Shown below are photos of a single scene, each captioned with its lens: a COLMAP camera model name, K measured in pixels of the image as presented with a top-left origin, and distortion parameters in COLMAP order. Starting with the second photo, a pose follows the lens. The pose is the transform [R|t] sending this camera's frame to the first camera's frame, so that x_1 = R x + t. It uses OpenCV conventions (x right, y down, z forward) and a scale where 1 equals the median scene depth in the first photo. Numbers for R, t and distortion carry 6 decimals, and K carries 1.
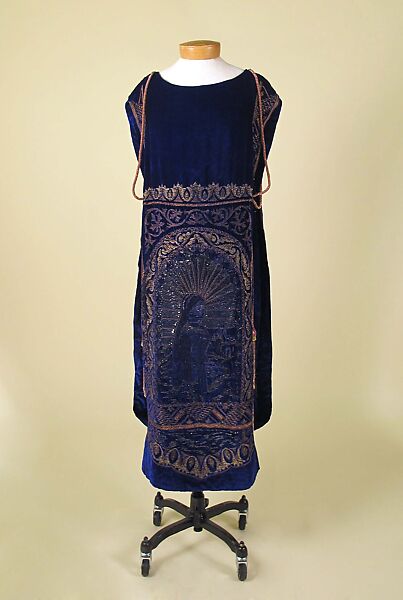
lens RADIAL K [[700.1, 0, 201.5], [0, 700.1, 300.0], [0, 0, 1]] dist [-0.146628, -0.018317]
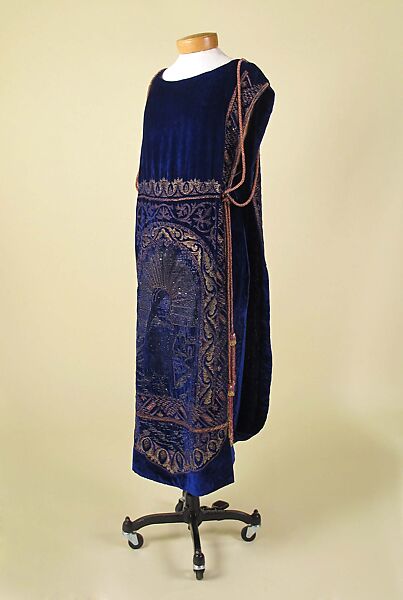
lens RADIAL K [[700.1, 0, 201.5], [0, 700.1, 300.0], [0, 0, 1]] dist [-0.146628, -0.018317]
pose [[0.817981, 0.115177, -0.563597, 0.606871], [-0.109655, 0.993005, 0.043782, -0.042239], [0.564697, 0.025988, 0.824889, 0.205152]]
